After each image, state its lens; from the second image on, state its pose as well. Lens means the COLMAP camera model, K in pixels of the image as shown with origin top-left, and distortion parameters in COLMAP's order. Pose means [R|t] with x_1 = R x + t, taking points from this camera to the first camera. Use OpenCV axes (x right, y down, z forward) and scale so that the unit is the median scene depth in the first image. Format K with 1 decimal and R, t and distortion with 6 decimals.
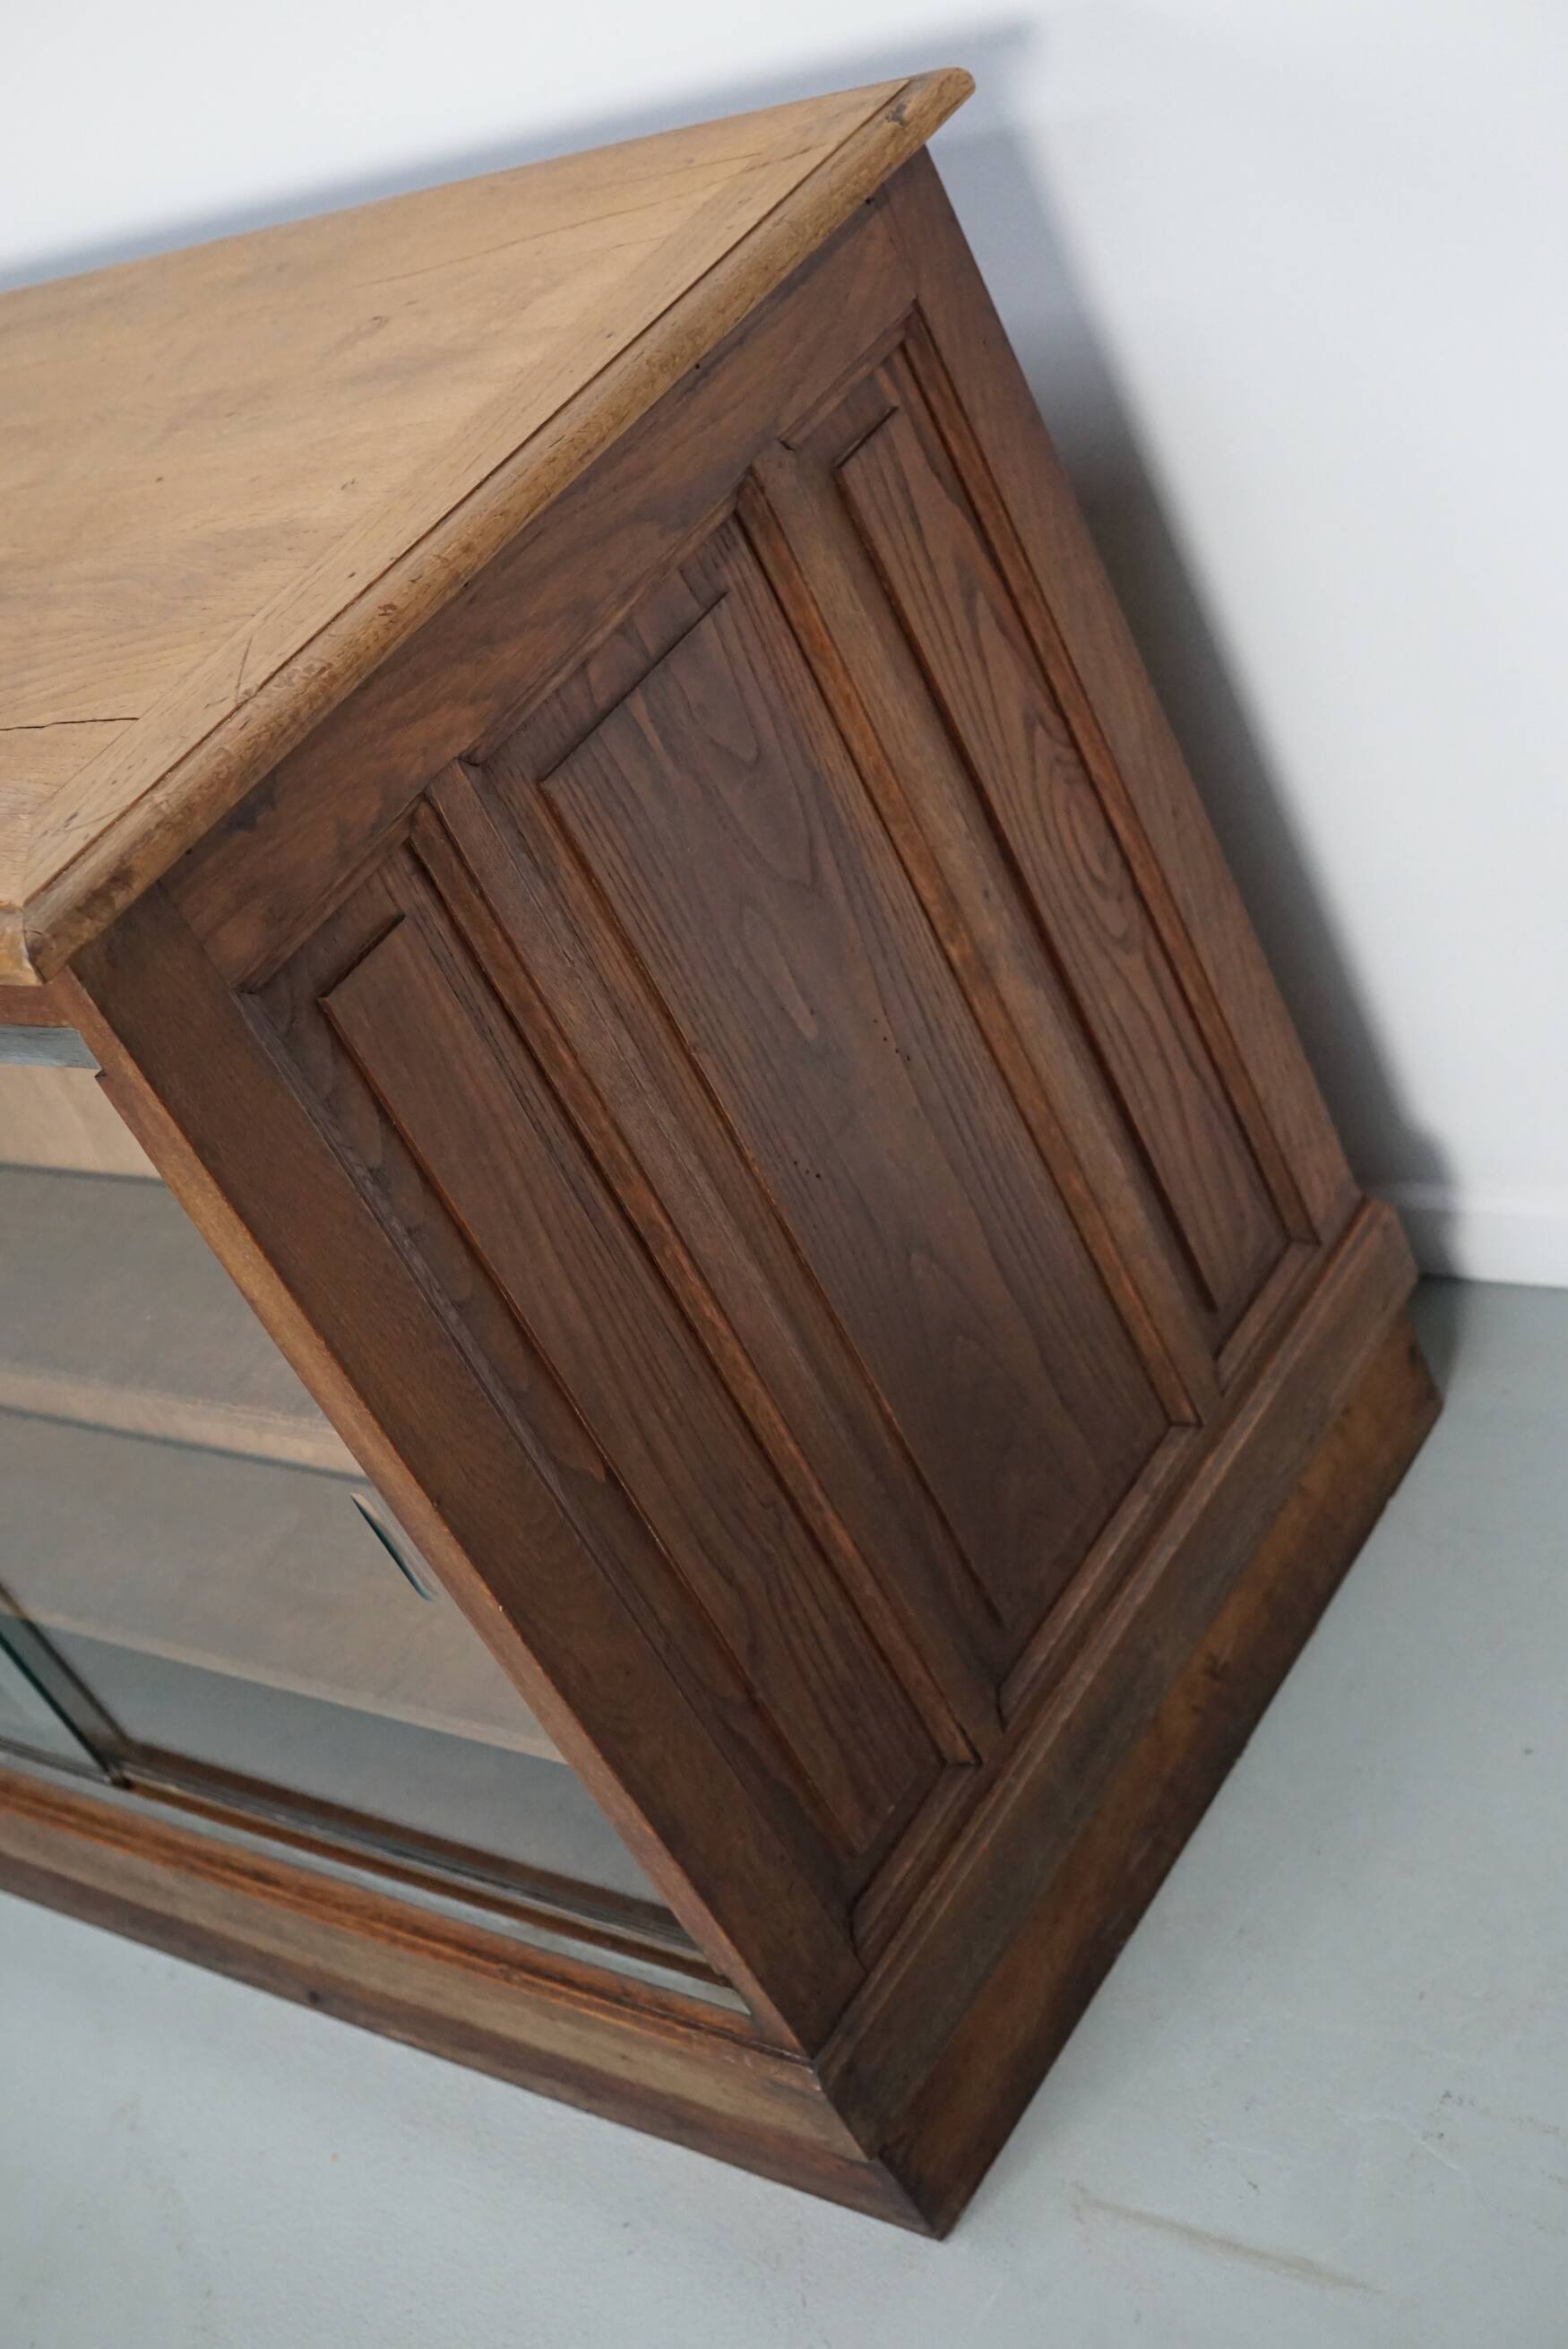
lens RADIAL K [[3020.8, 0, 786.1], [0, 3020.8, 1146.5], [0, 0, 1]] dist [-0.138436, 0.277951]
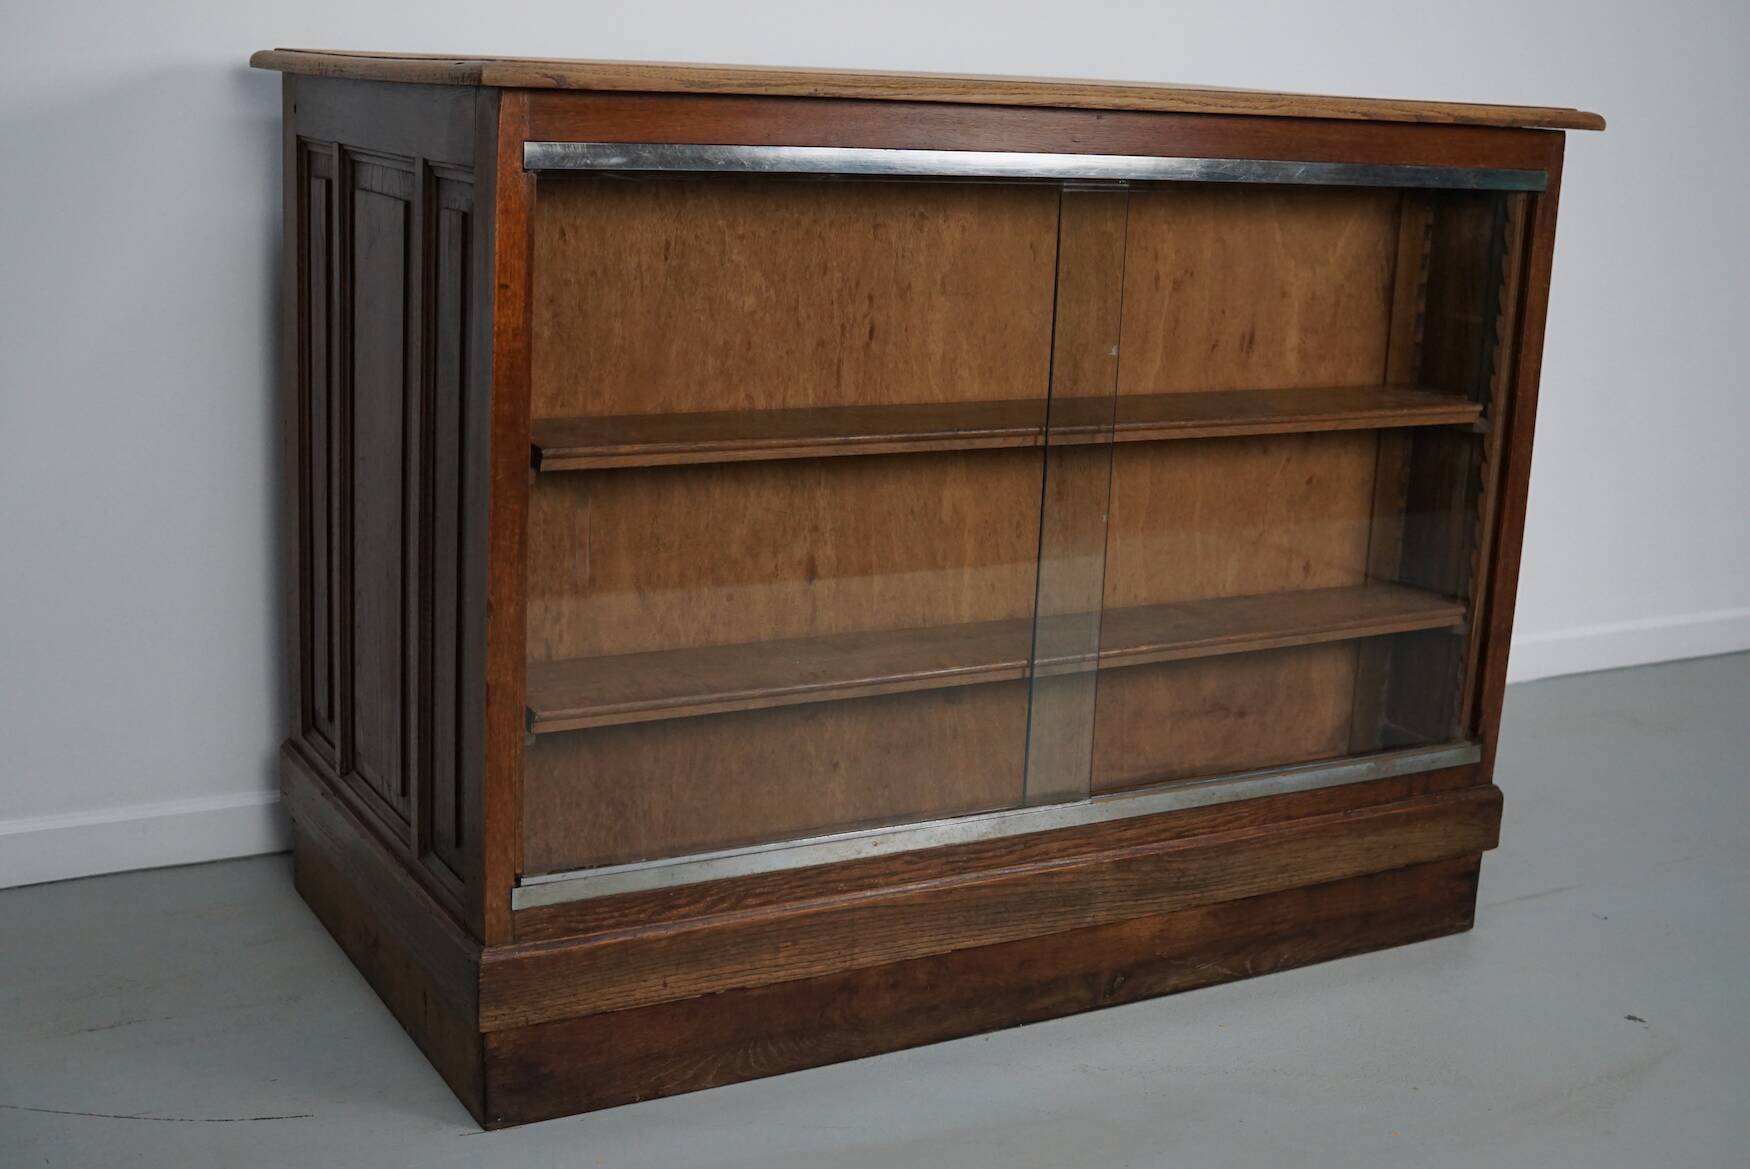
lens RADIAL K [[2250.8, 0, 875.0], [0, 2250.8, 584.5], [0, 0, 1]] dist [-0.138436, 0.277951]
pose [[0.371201, 0.223377, 0.901284, -1.624160], [0.340868, 0.870086, -0.356034, 0.588693], [-0.863724, 0.439379, 0.246834, 0.891345]]
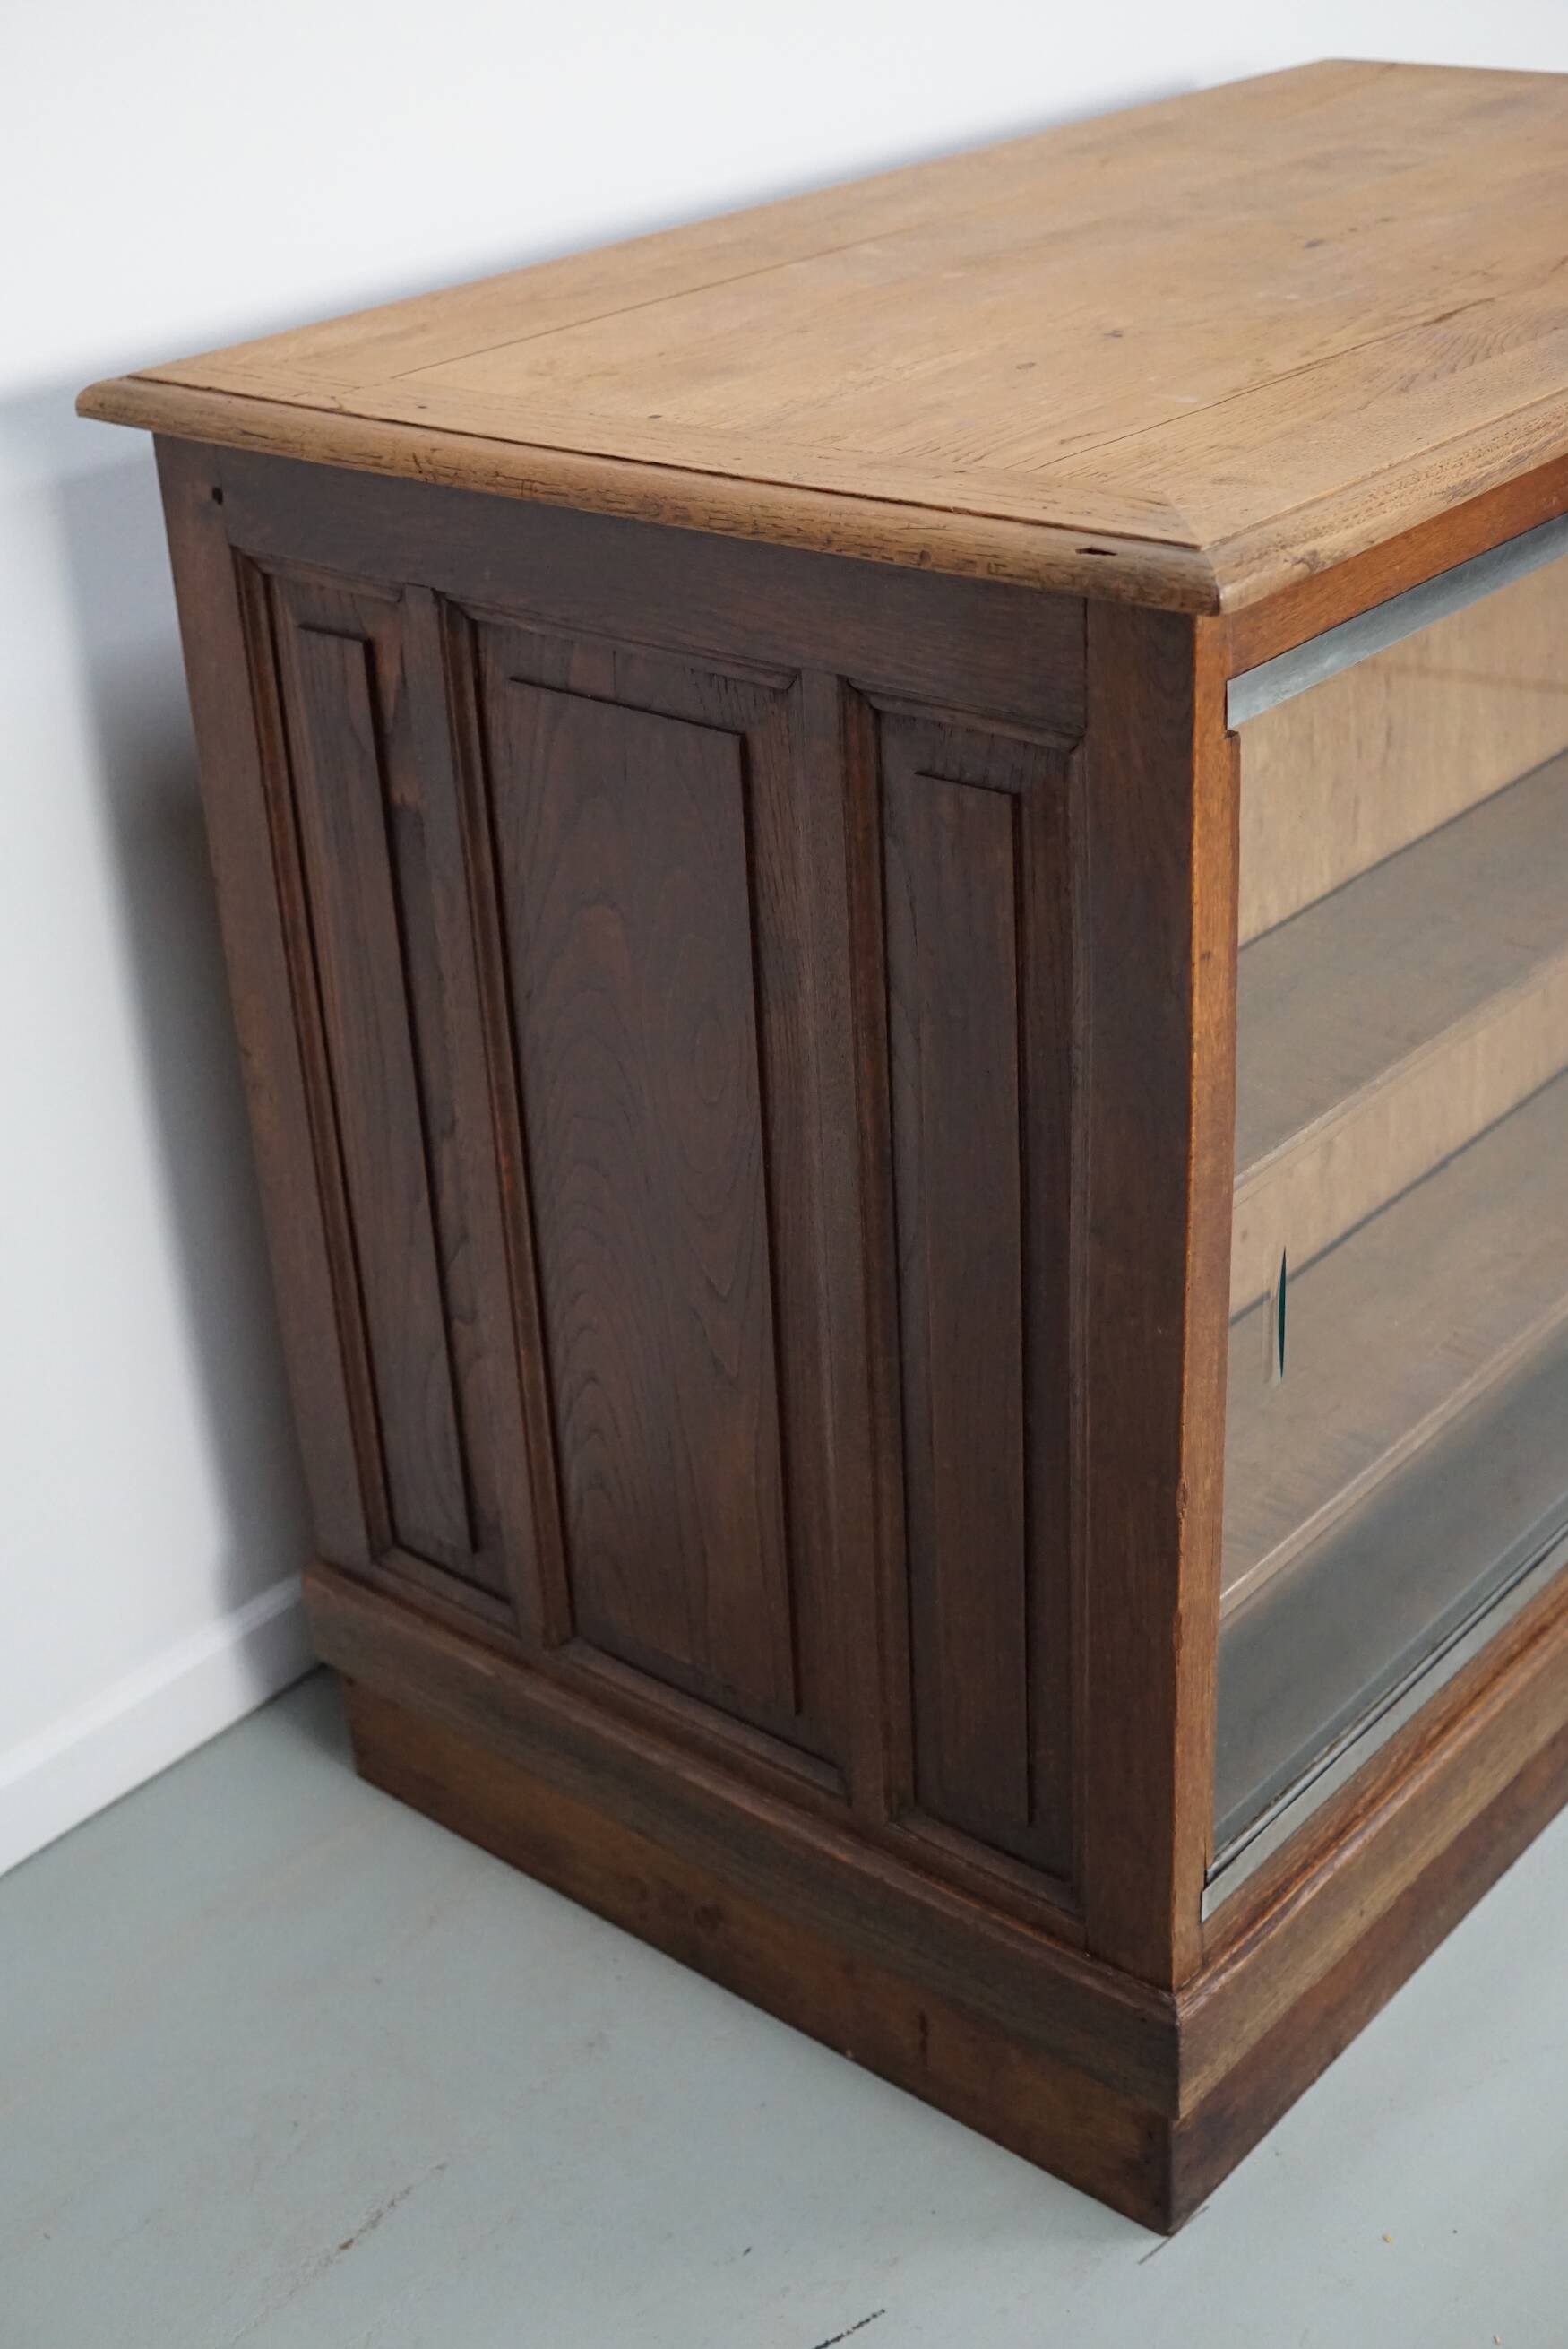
lens RADIAL K [[3020.8, 0, 786.1], [0, 3020.8, 1146.5], [0, 0, 1]] dist [-0.138436, 0.277951]
pose [[0.105749, -0.059045, 0.992638, -1.502910], [0.580848, 0.813901, -0.013467, -0.030089], [-0.807114, 0.577996, 0.120365, 1.294347]]
